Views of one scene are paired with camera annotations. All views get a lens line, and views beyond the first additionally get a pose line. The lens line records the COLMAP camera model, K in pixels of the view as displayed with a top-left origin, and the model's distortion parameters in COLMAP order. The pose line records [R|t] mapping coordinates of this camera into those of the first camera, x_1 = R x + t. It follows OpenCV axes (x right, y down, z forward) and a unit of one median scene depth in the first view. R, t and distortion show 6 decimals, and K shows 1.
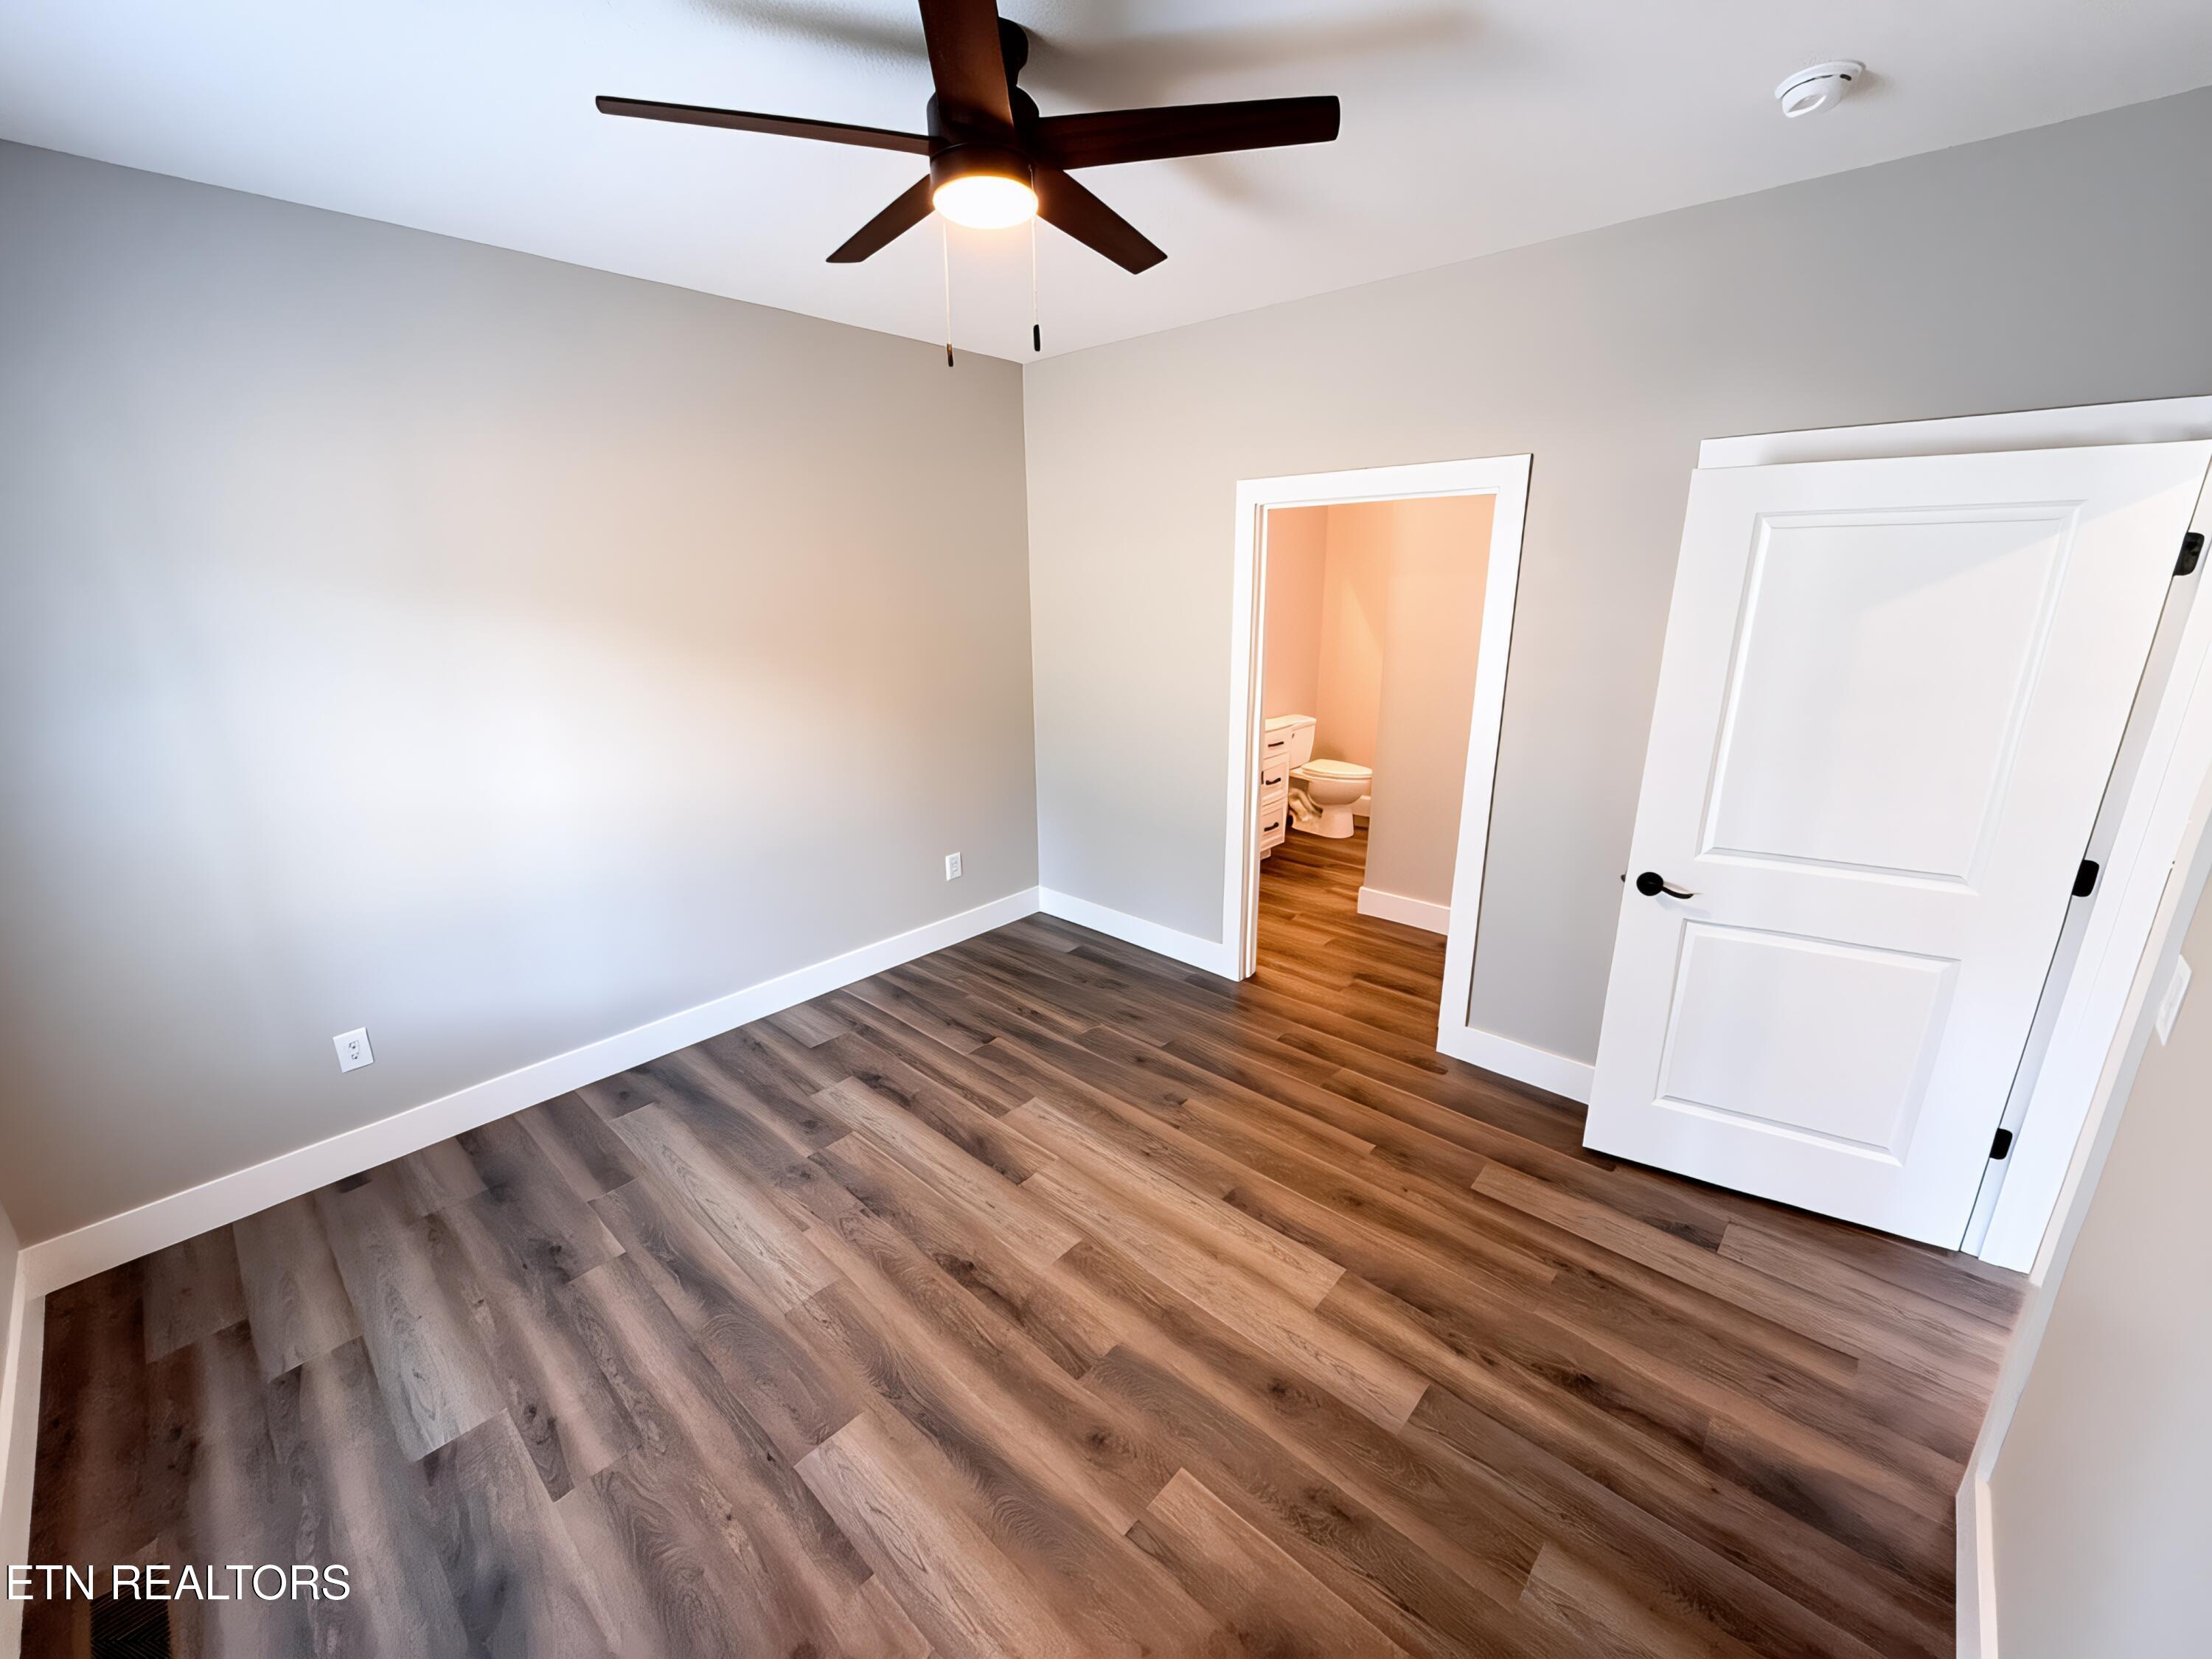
lens RADIAL K [[876.9, 0, 1106.0], [0, 876.9, 829.5], [0, 0, 1]] dist [0.008071, -0.000070]
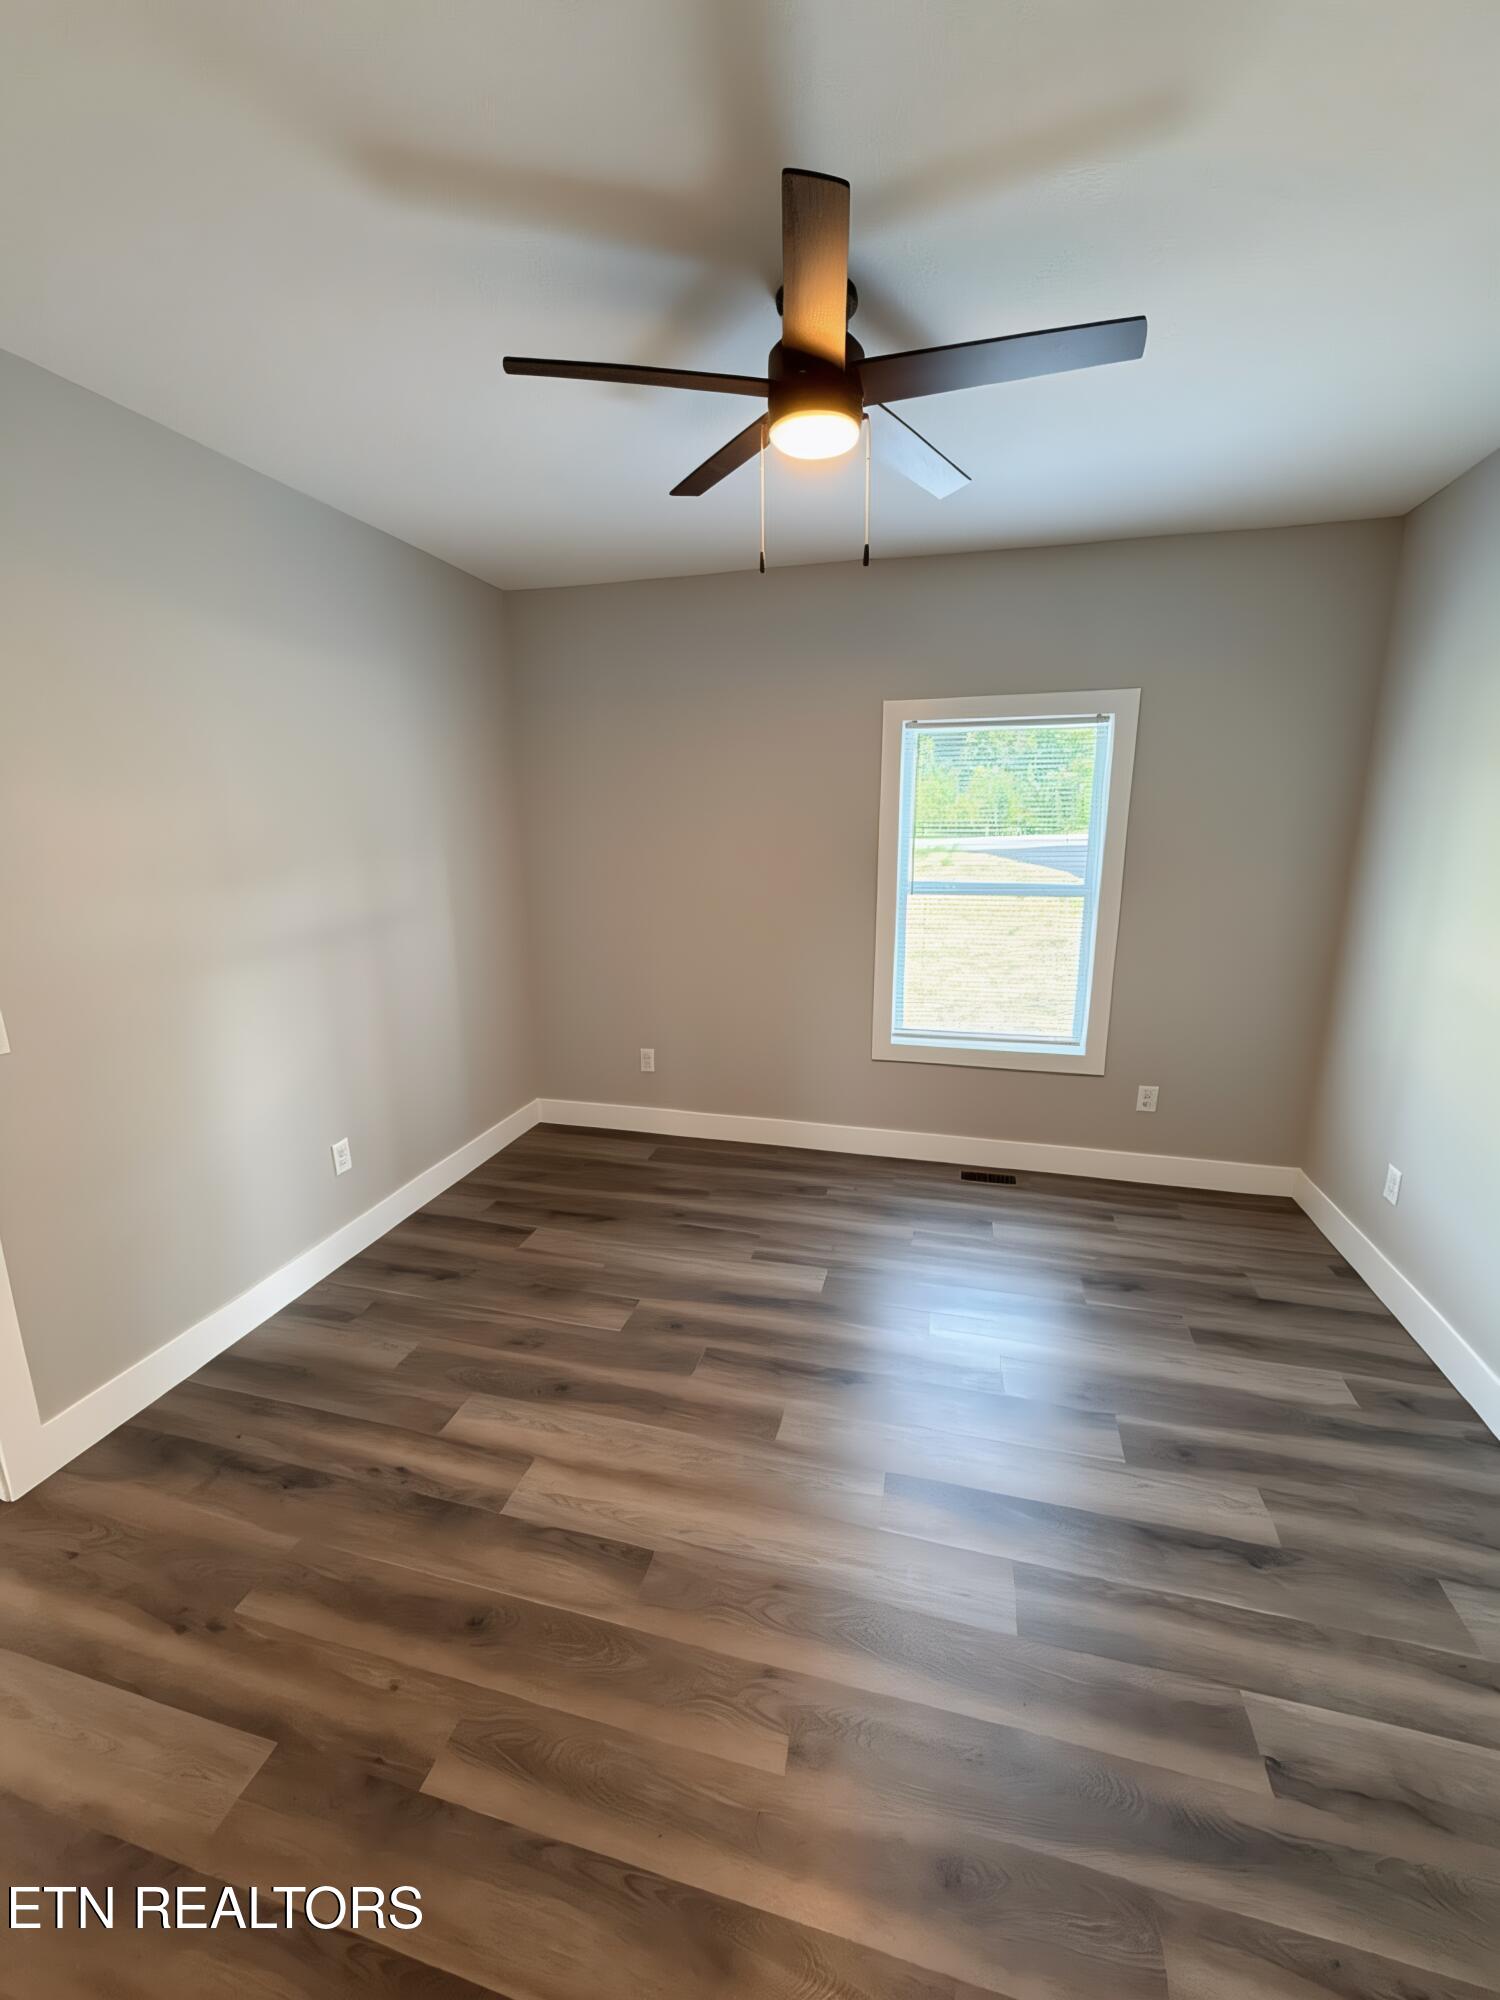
lens RADIAL K [[801.5, 0, 750.9], [0, 801.5, 1005.3], [0, 0, 1]] dist [0.000350, -0.000028]
pose [[-0.888222, 0.119996, -0.443467, 0.339531], [-0.114450, 0.877058, 0.466552, -0.376084], [0.444930, 0.465157, -0.765288, 1.474313]]
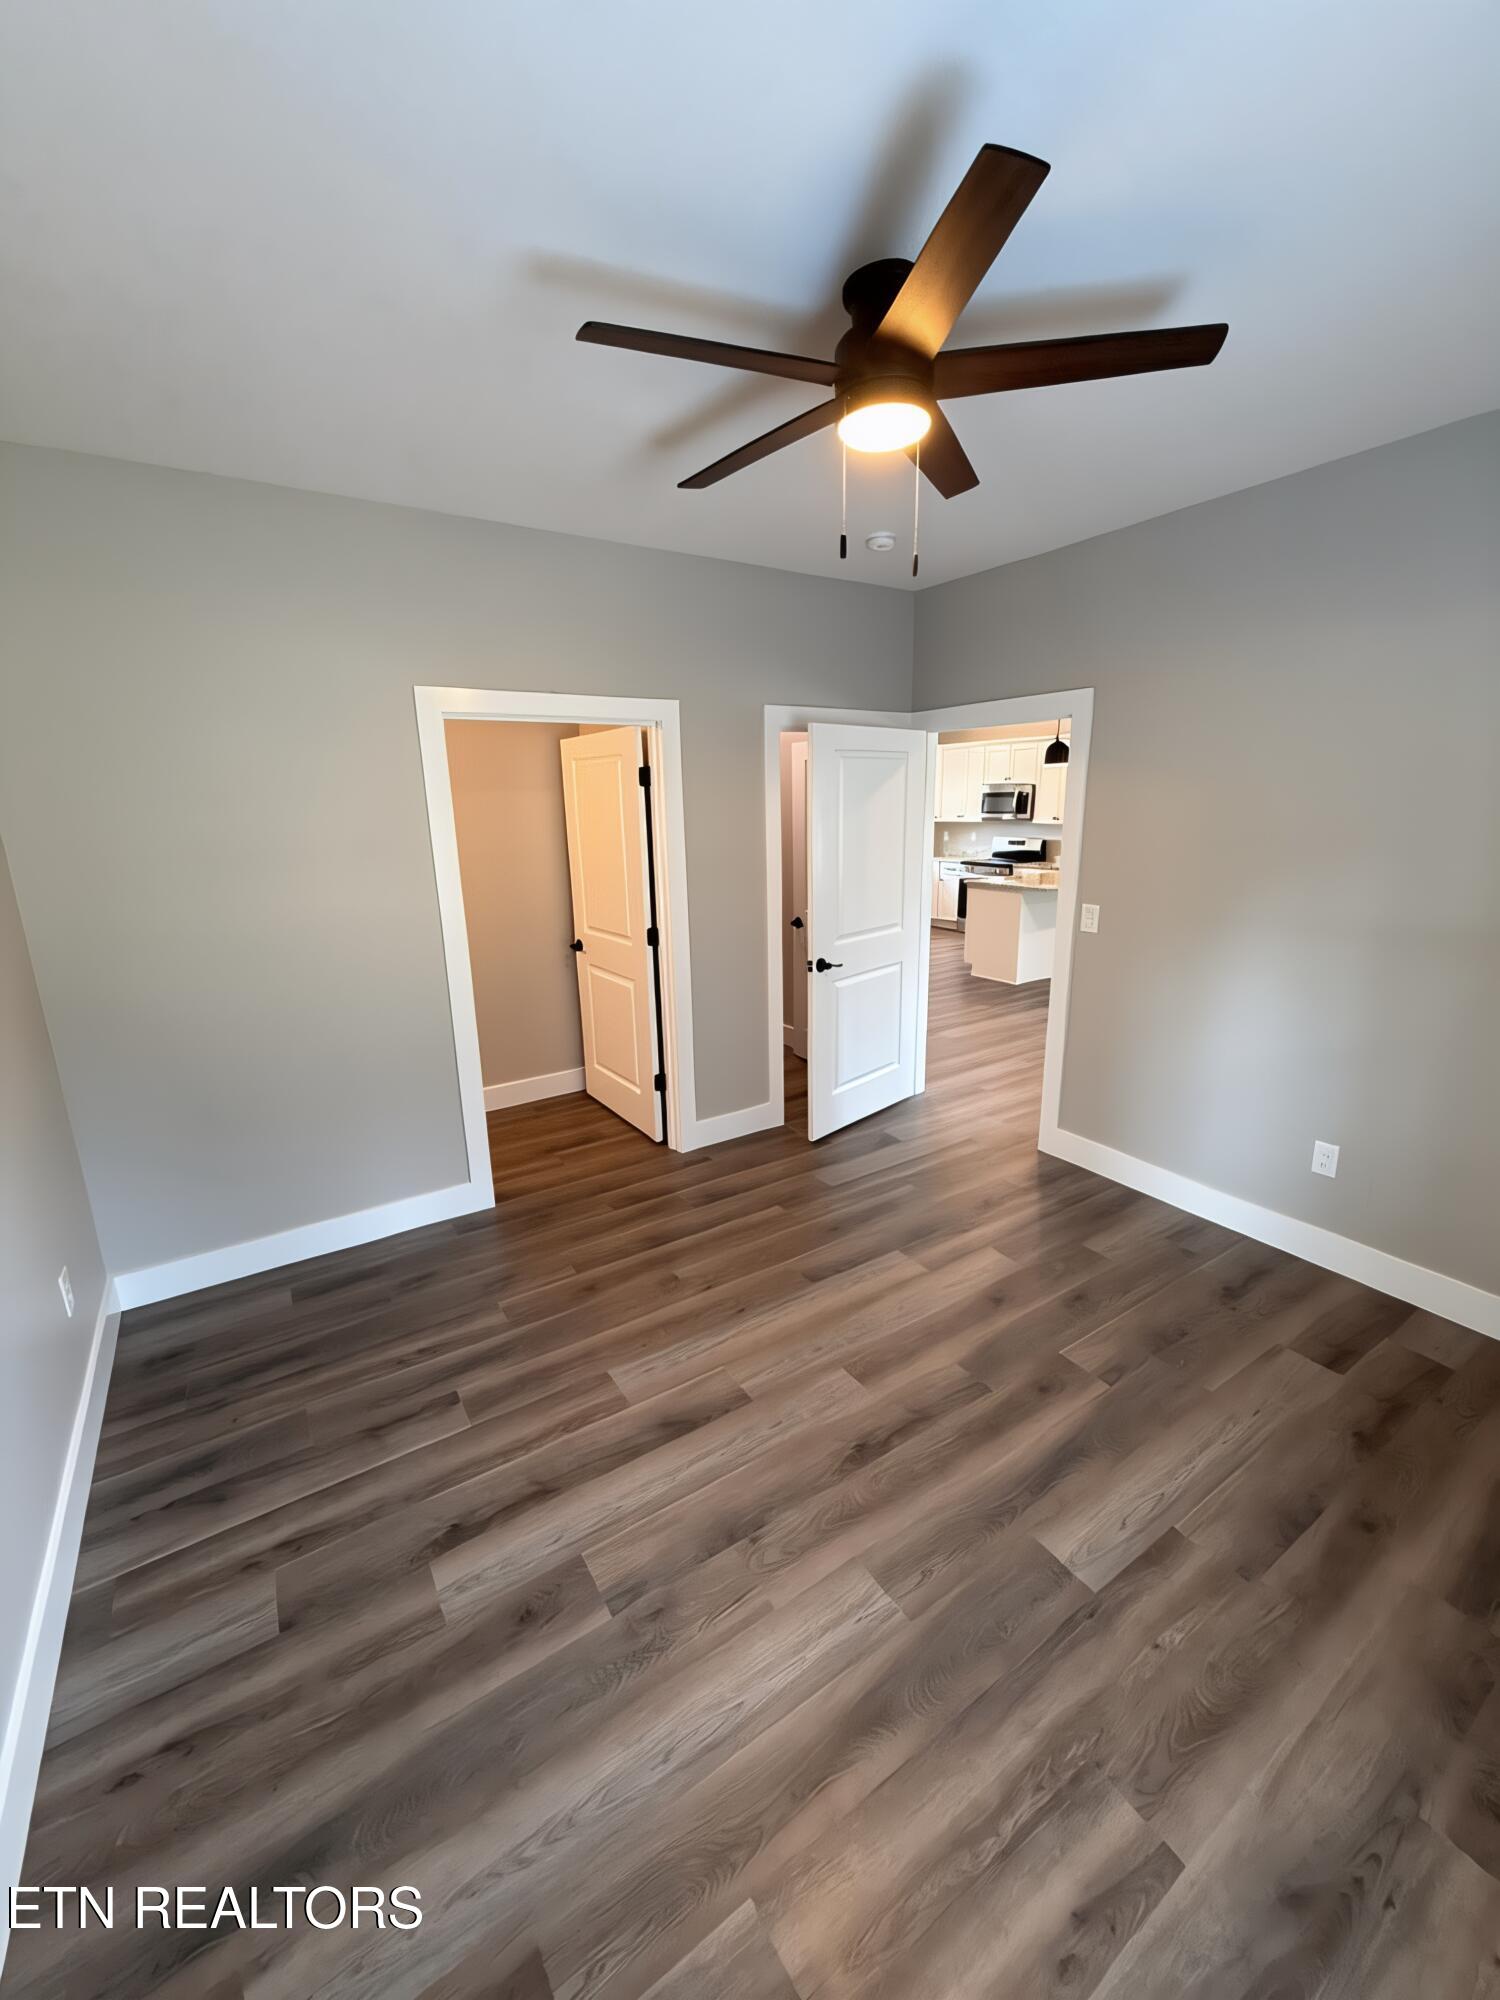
lens RADIAL K [[792.8, 0, 750.0], [0, 792.8, 1000.0], [0, 0, 1]] dist [0.008071, -0.000070]
pose [[0.257173, -0.236264, 0.937039, -0.905524], [0.286042, 0.944812, 0.159720, -0.167827], [-0.923061, 0.226957, 0.310561, 0.703691]]
